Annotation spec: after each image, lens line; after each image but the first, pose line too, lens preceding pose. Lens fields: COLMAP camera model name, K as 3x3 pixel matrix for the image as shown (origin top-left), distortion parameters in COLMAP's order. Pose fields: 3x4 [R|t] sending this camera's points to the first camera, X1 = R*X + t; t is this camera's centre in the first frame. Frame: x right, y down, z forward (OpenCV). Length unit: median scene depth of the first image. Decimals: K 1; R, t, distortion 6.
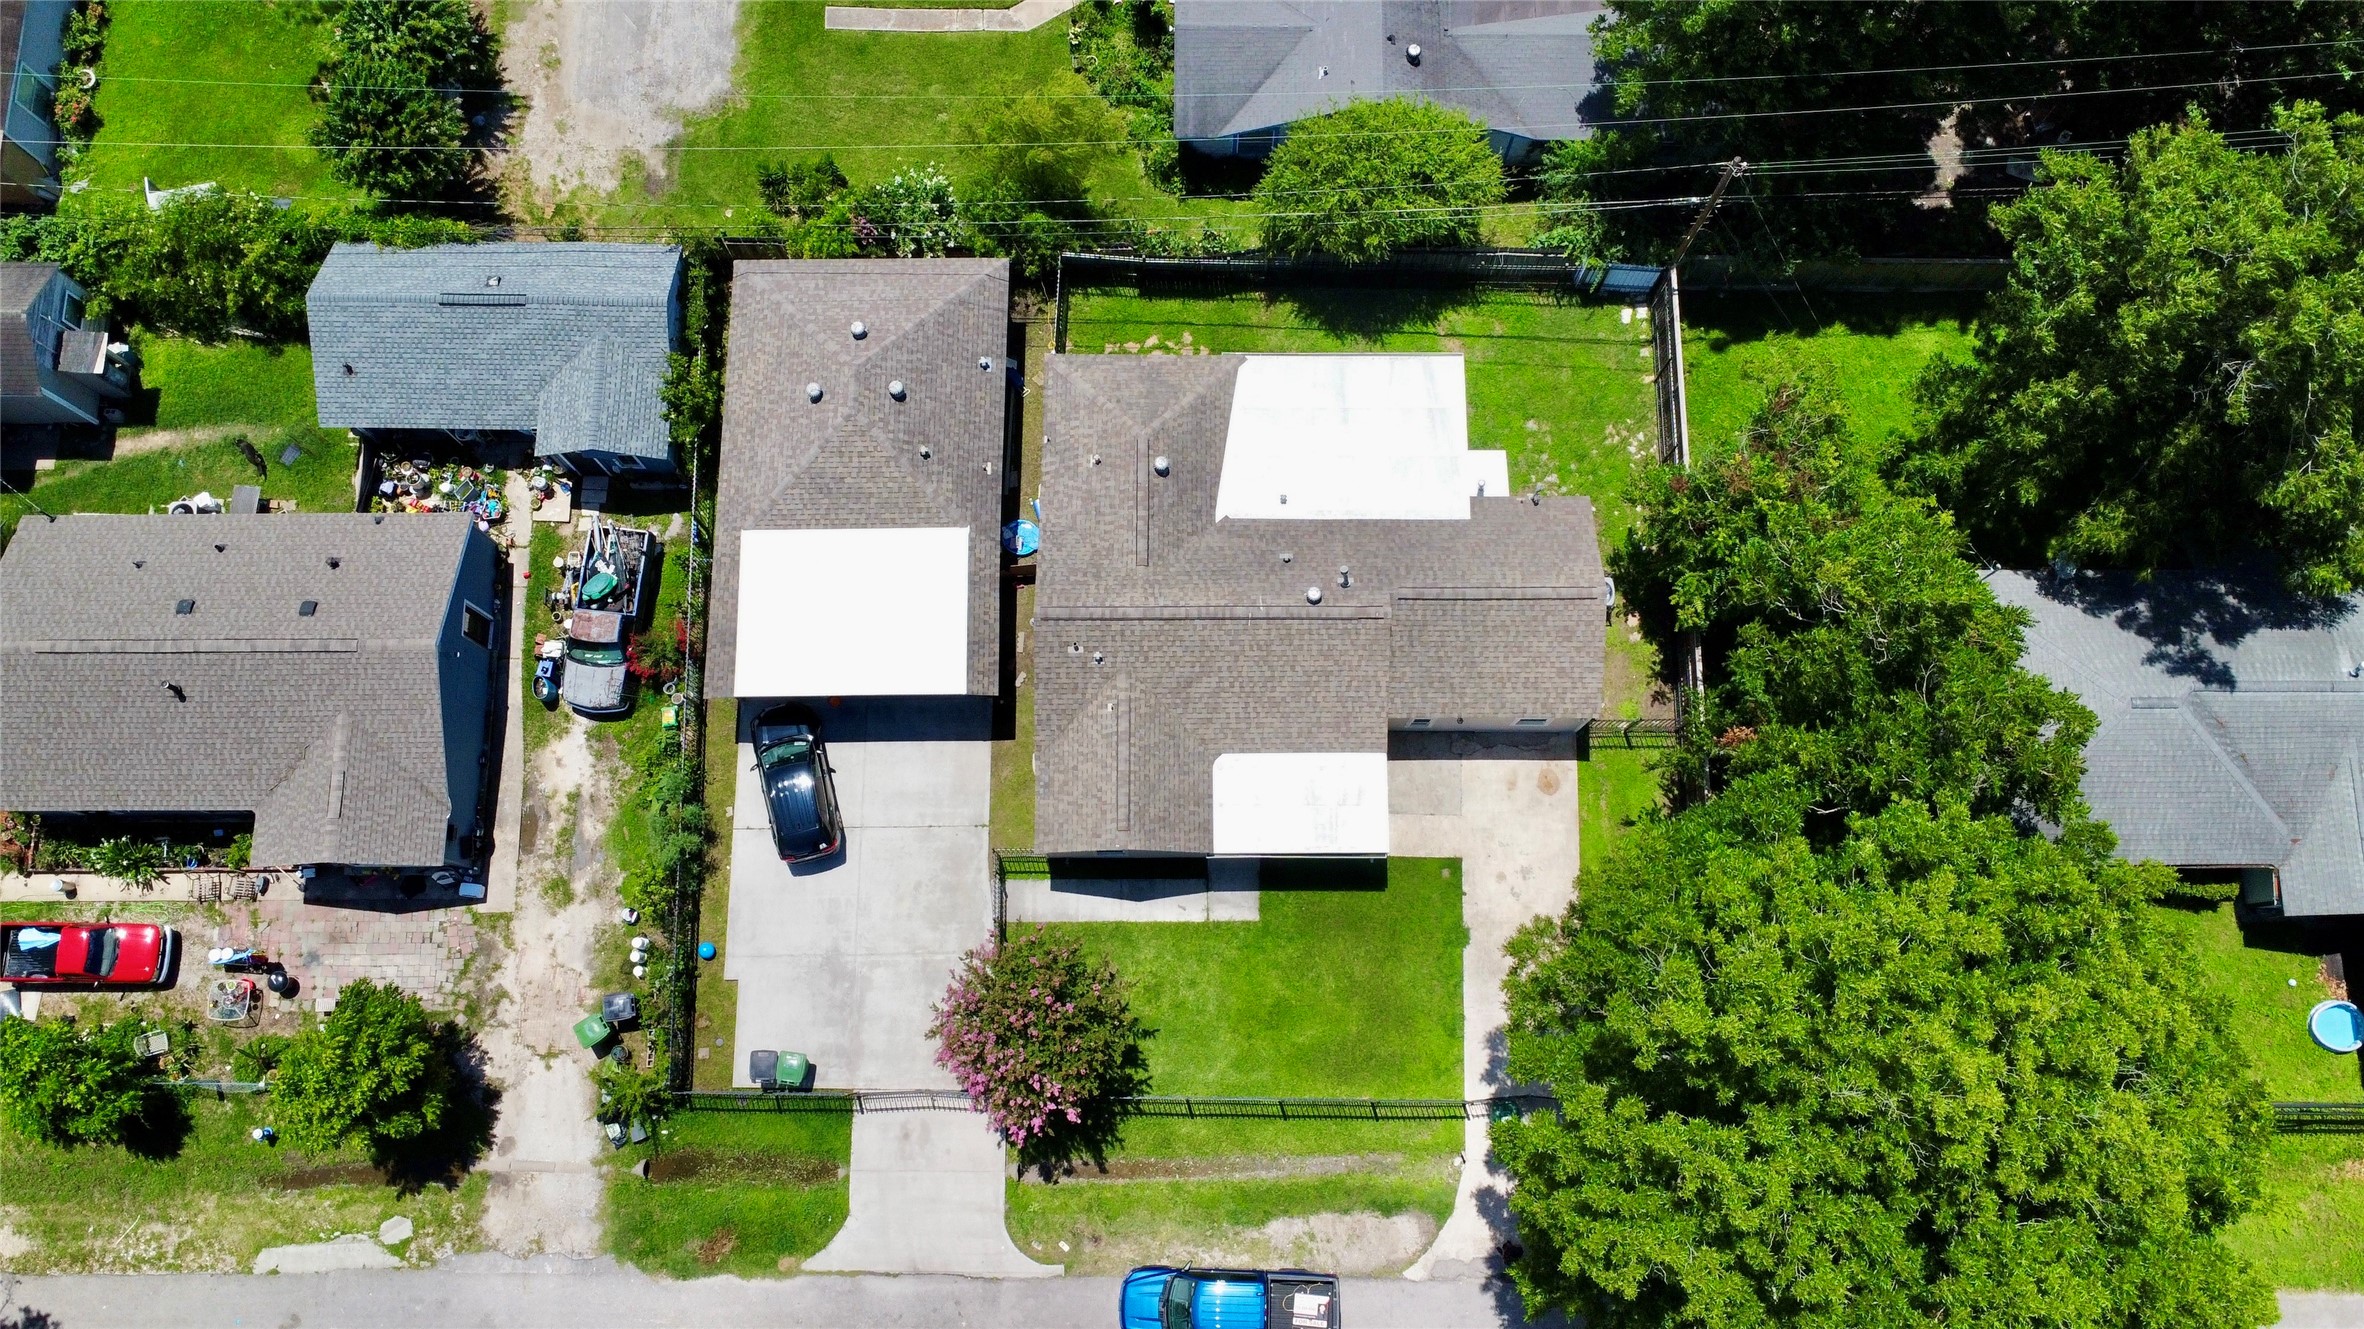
lens RADIAL K [[1771.1, 0, 1187.6], [0, 1771.1, 659.7], [0, 0, 1]] dist [0.006400, -0.008276]
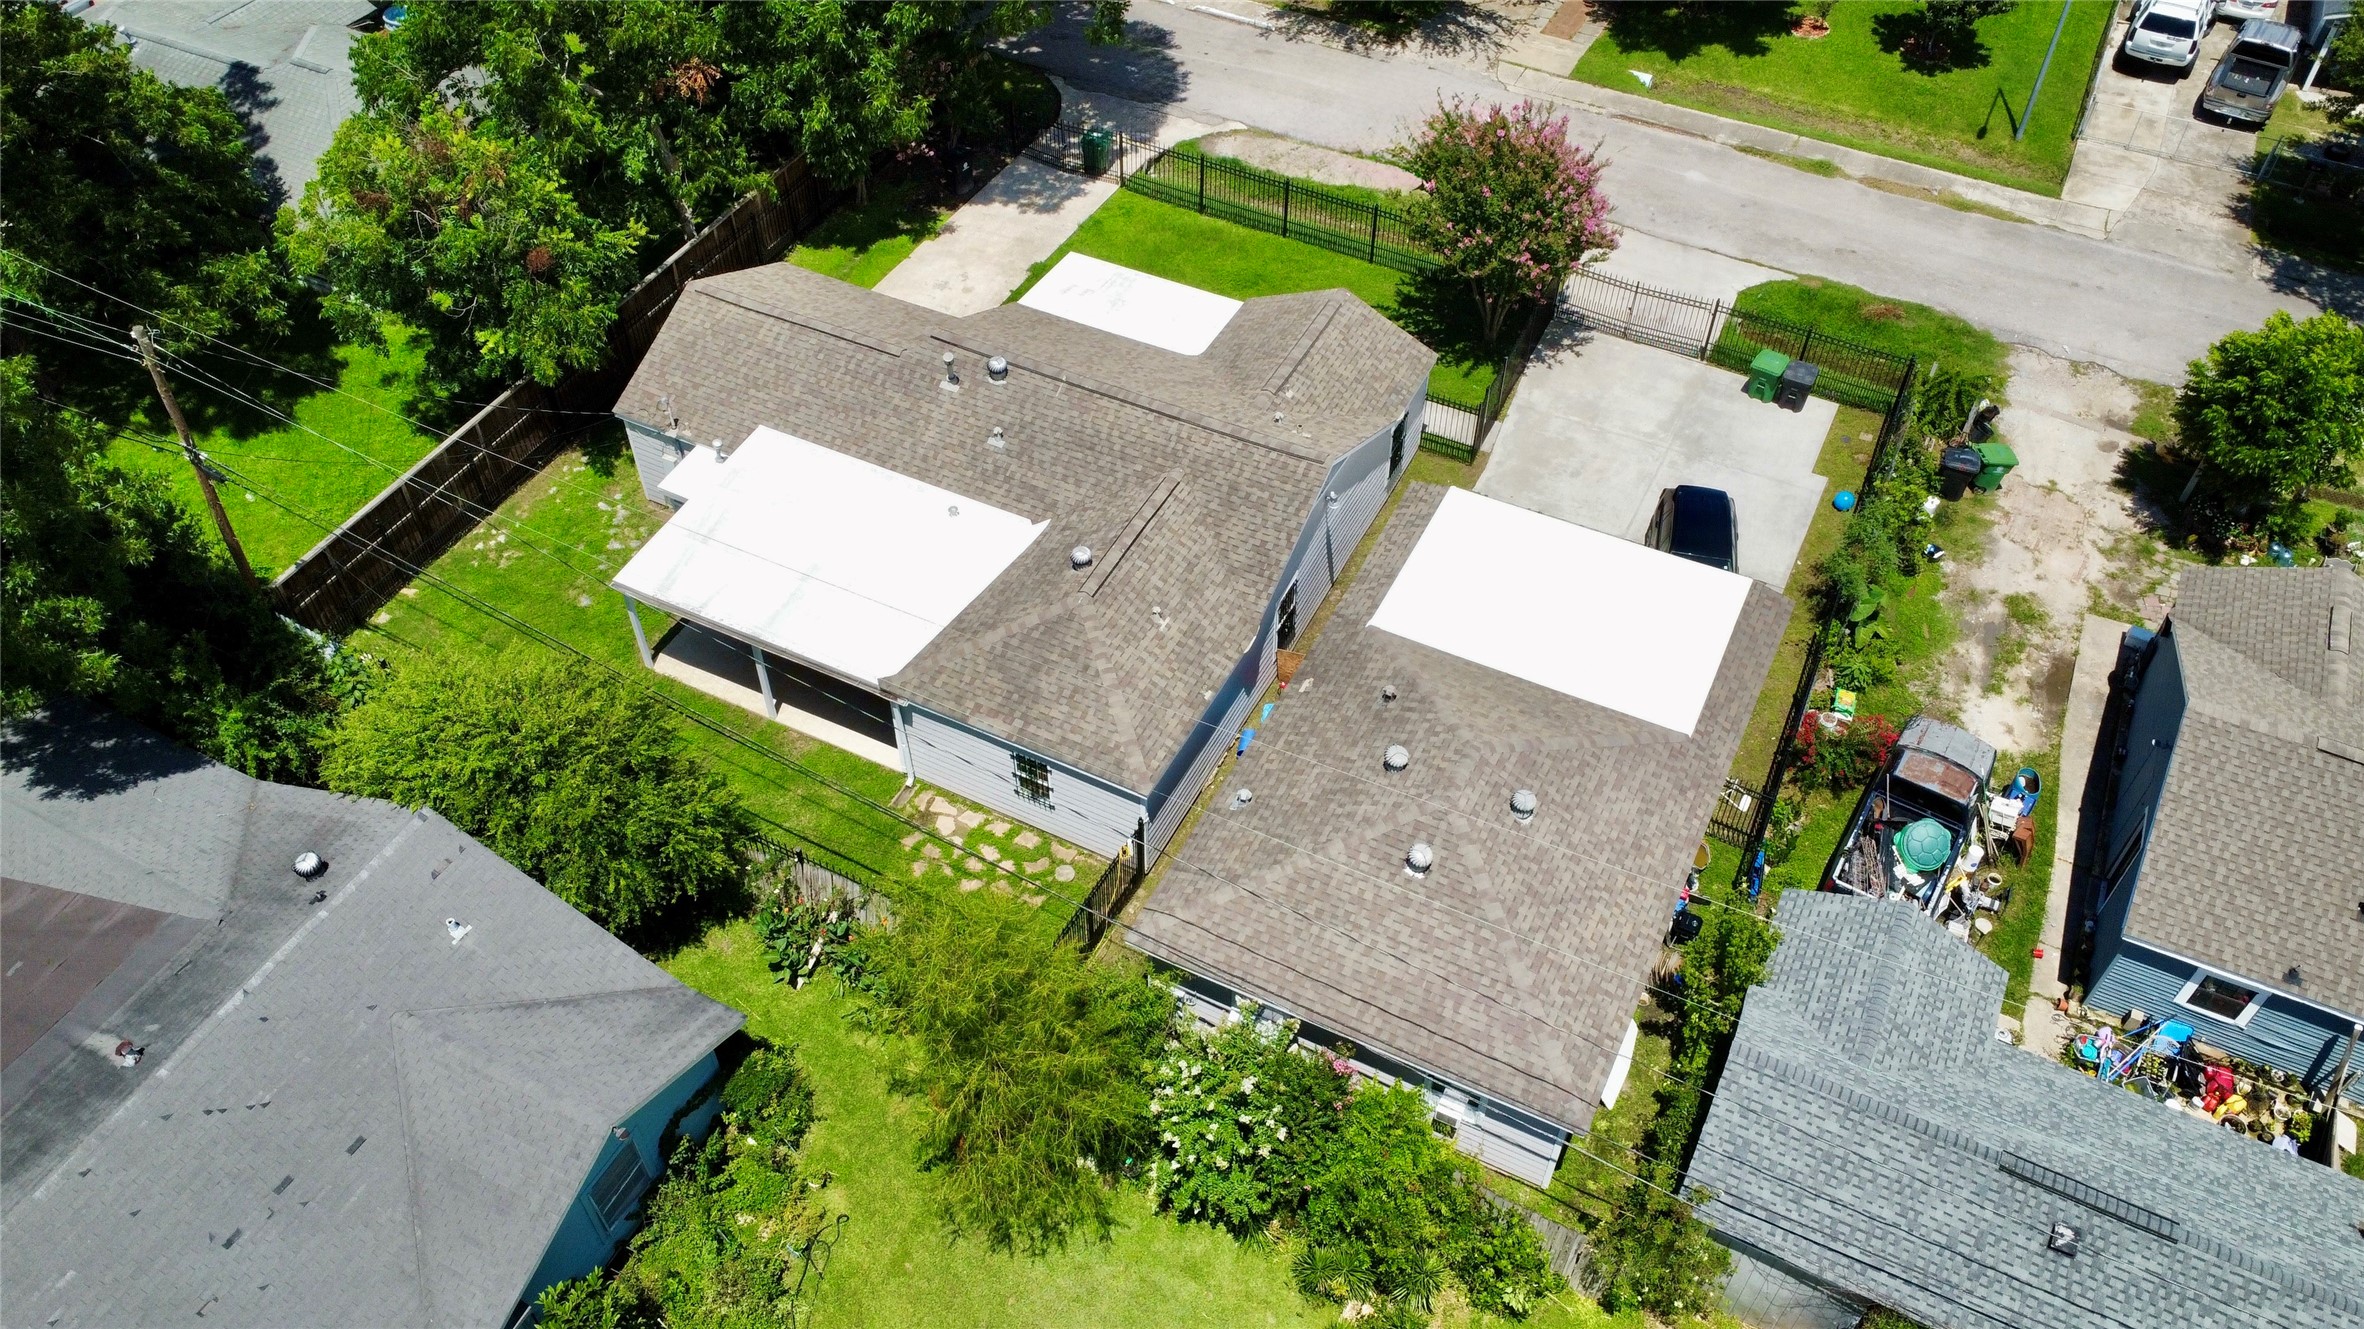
lens RADIAL K [[1771.1, 0, 1187.6], [0, 1771.1, 659.7], [0, 0, 1]] dist [0.006400, -0.008276]
pose [[-0.894272, -0.333465, 0.298461, -0.270112], [0.434567, -0.487736, 0.757143, -0.630903], [-0.106910, 0.806793, 0.581082, 0.615365]]
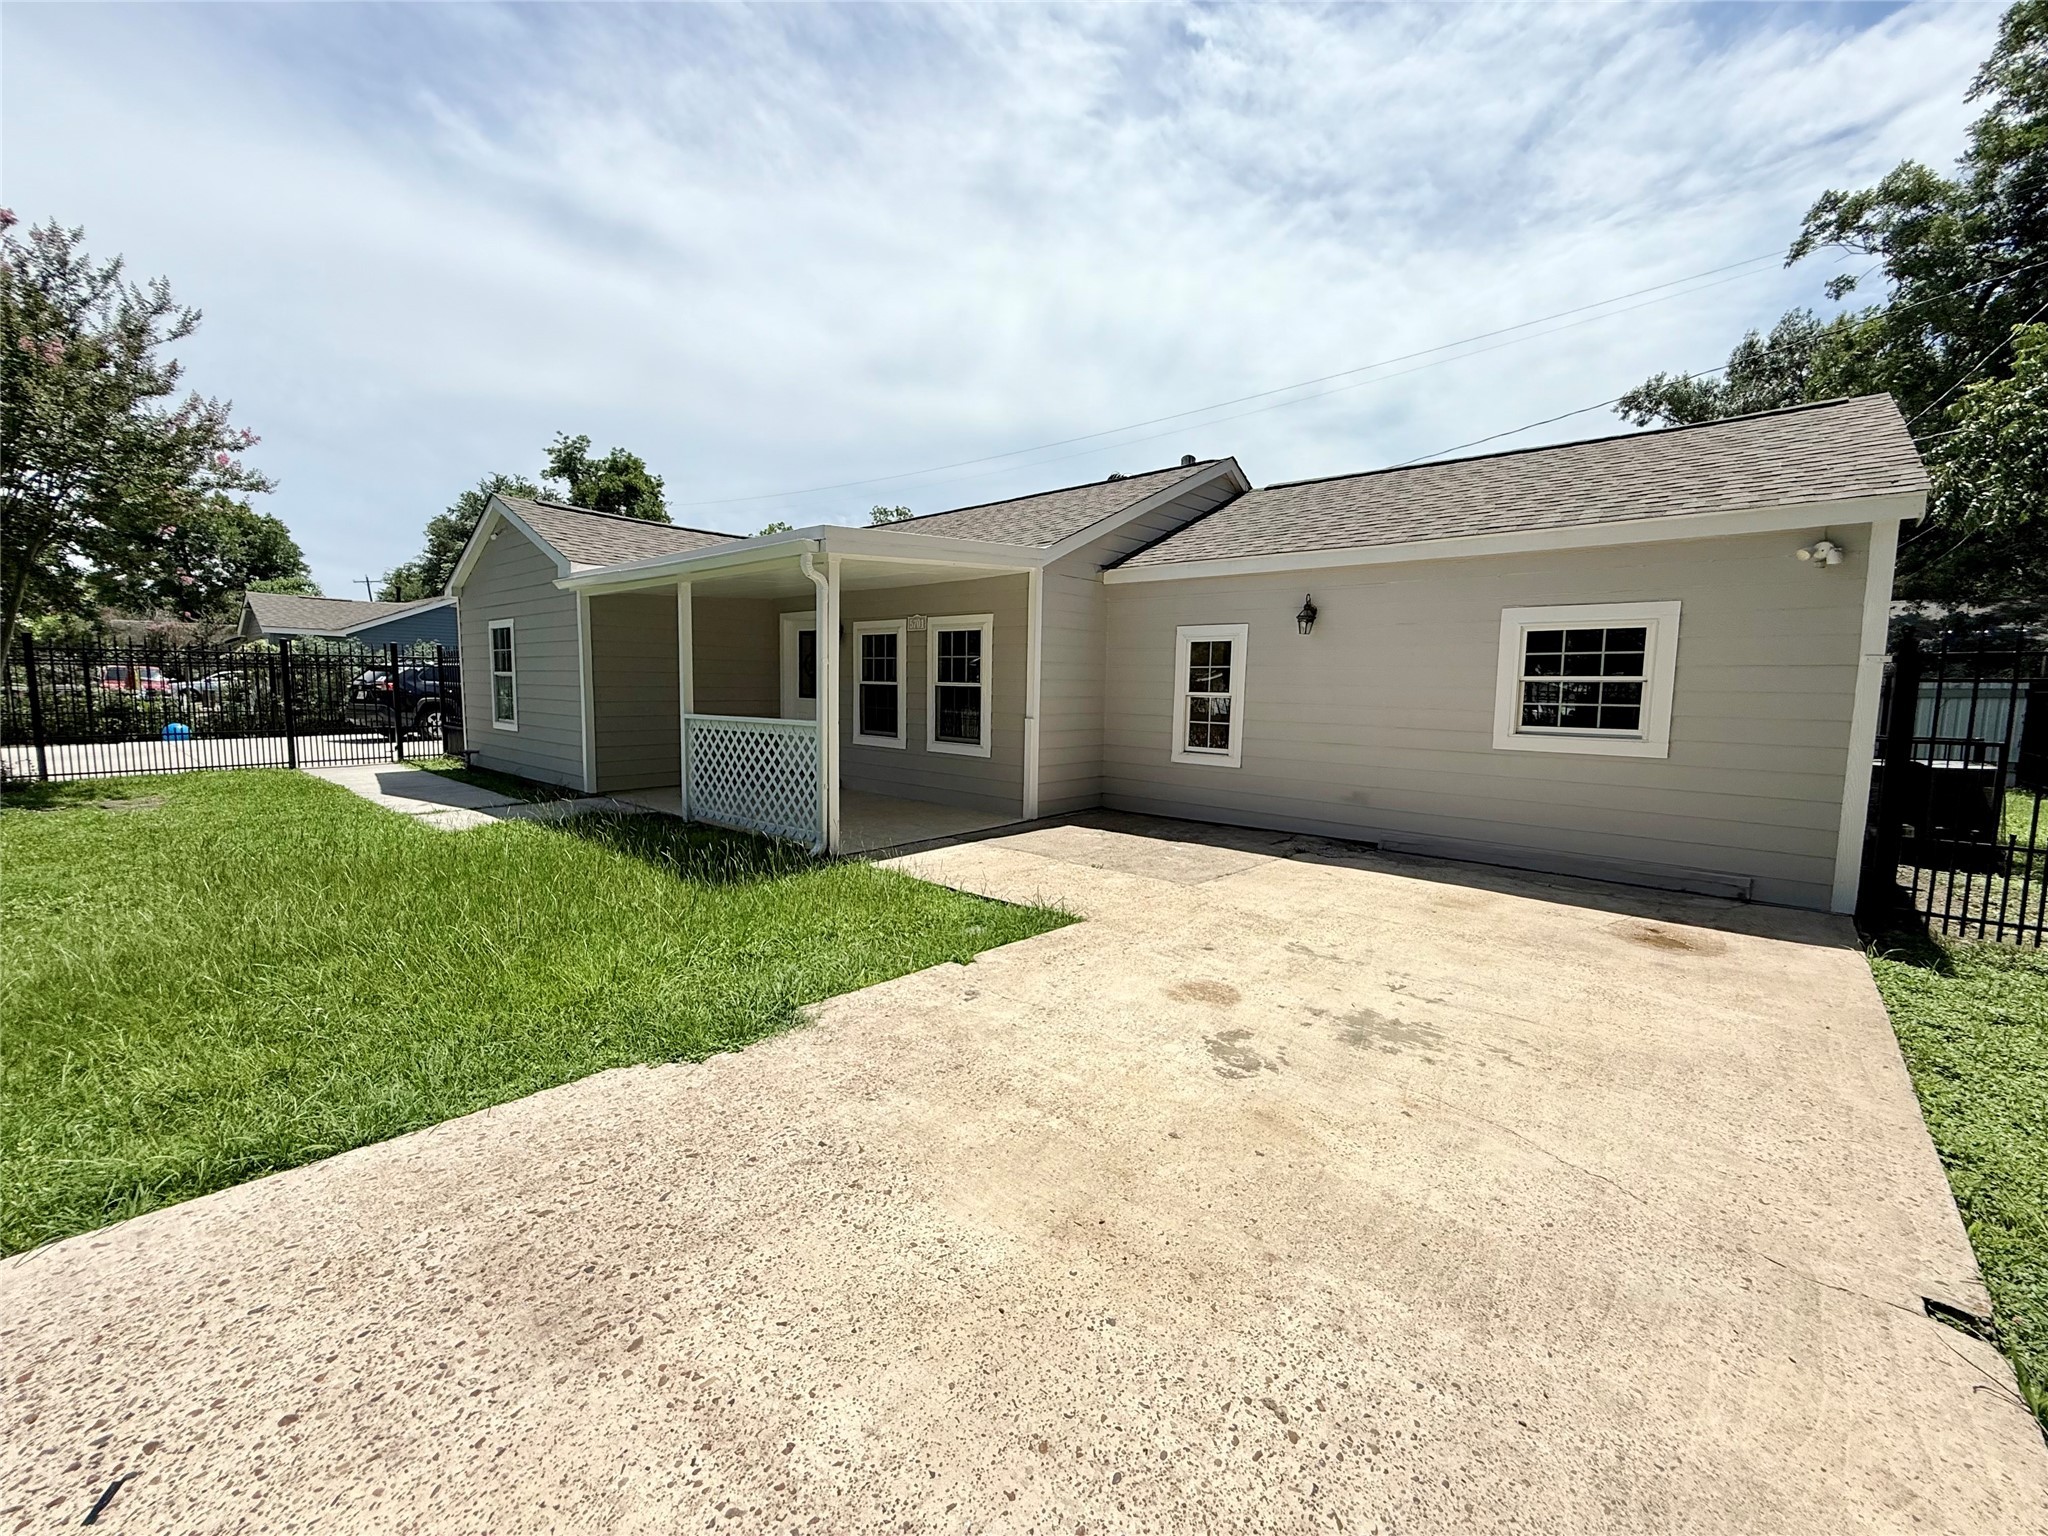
lens RADIAL K [[823.0, 0, 1017.1], [0, 823.0, 768.3], [0, 0, 1]] dist [-0.000347, 0.000594]
pose [[0.747531, 0.080150, -0.659373, 0.214026], [-0.653012, 0.270327, -0.707459, 0.181437], [0.121544, 0.959426, 0.254417, 0.975184]]
